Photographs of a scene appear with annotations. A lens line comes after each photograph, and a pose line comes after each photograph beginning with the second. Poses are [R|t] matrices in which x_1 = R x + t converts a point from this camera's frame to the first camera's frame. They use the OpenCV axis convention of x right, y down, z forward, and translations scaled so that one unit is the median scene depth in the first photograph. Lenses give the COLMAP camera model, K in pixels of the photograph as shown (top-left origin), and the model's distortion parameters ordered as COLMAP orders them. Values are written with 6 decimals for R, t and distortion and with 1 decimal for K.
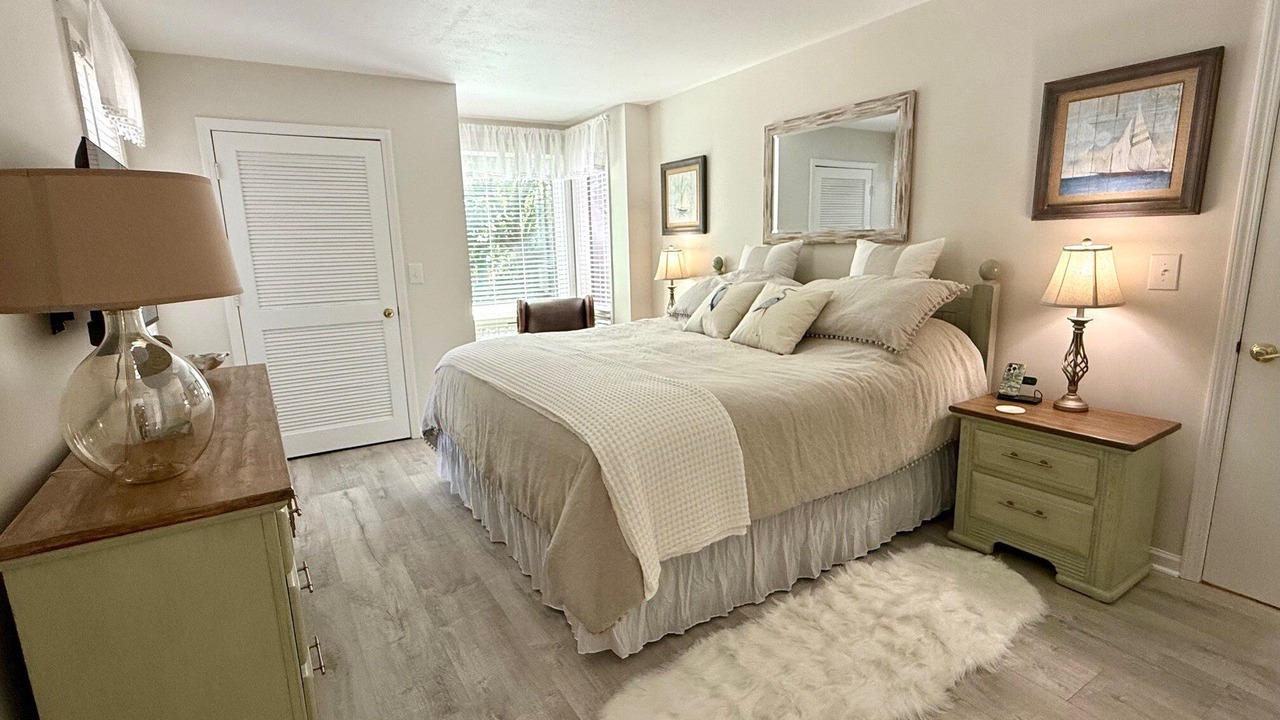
lens RADIAL K [[607.9, 0, 637.1], [0, 607.9, 350.9], [0, 0, 1]] dist [0.006832, 0.000269]
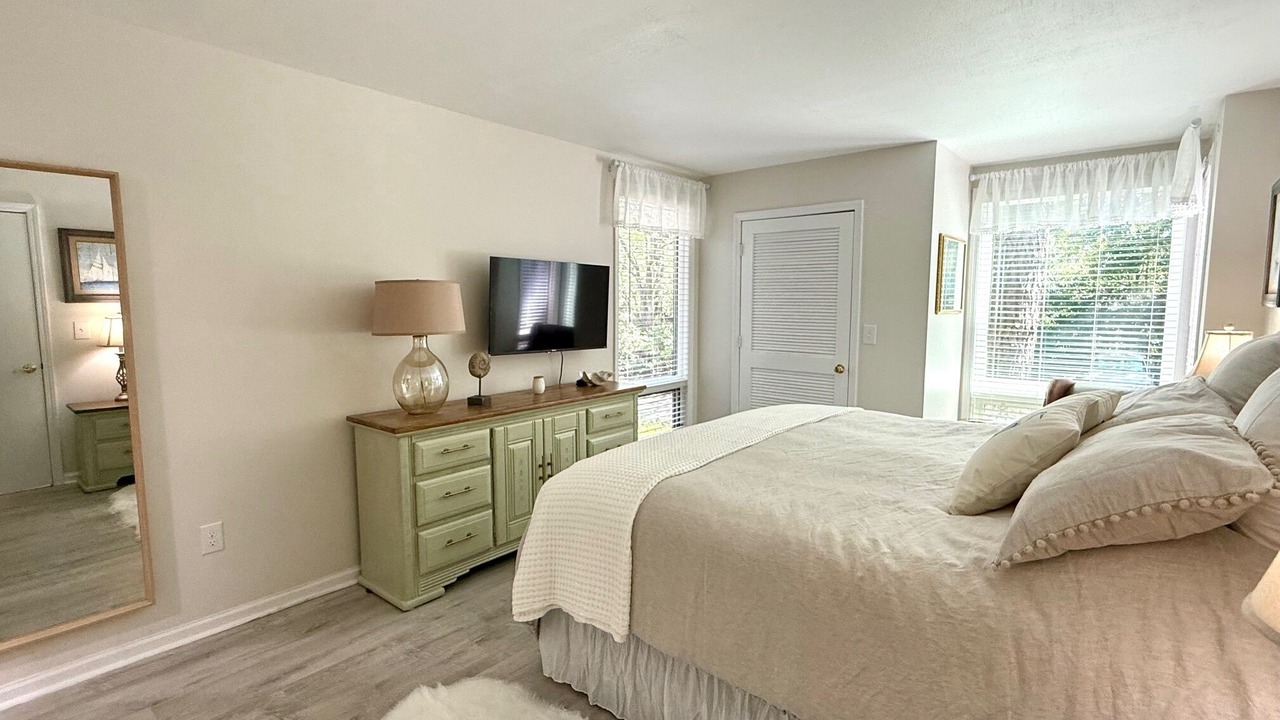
lens RADIAL K [[595.6, 0, 640.0], [0, 595.6, 360.0], [0, 0, 1]] dist [0.003188, 0.000189]
pose [[0.303168, 0.121435, -0.945168, 0.411054], [-0.184318, 0.980590, 0.066865, -0.072325], [0.934942, 0.153940, 0.319666, 0.292306]]
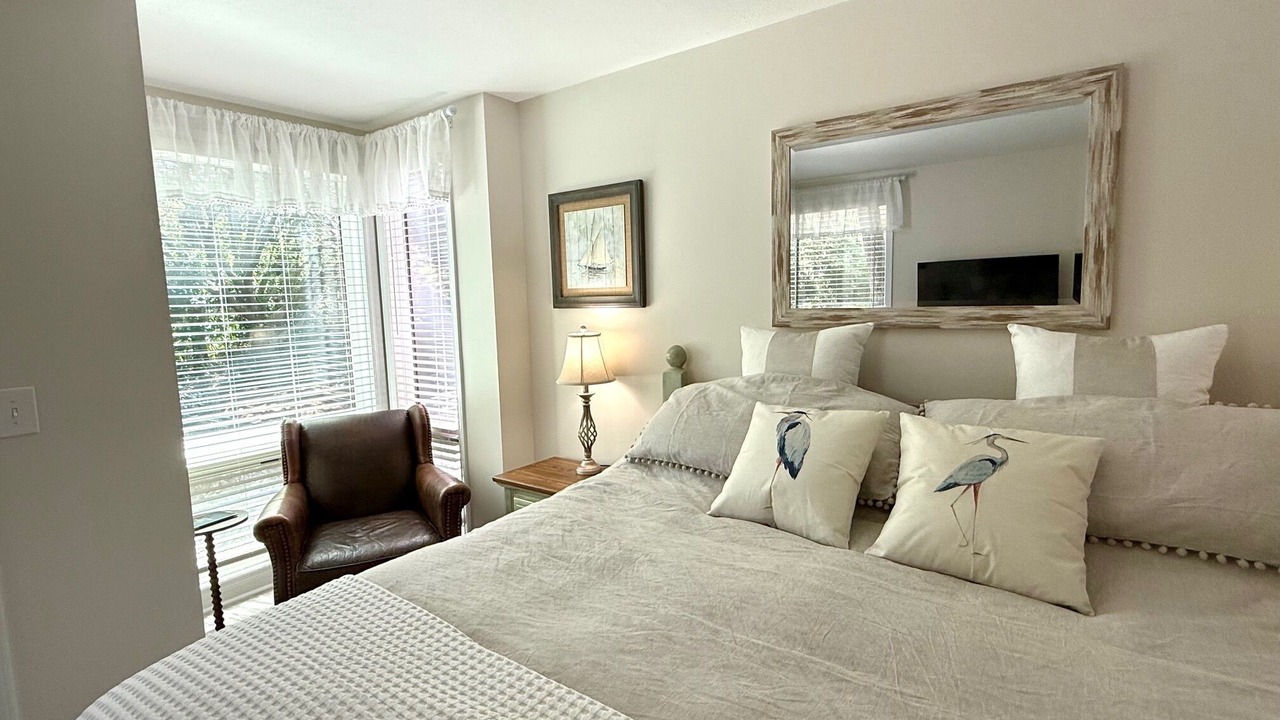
lens RADIAL K [[607.9, 0, 637.1], [0, 607.9, 350.9], [0, 0, 1]] dist [0.006832, 0.000269]
pose [[0.929235, -0.034402, 0.367883, -0.112141], [0.069424, 0.994179, -0.082389, -0.092788], [-0.362908, 0.102098, 0.926215, 0.415078]]
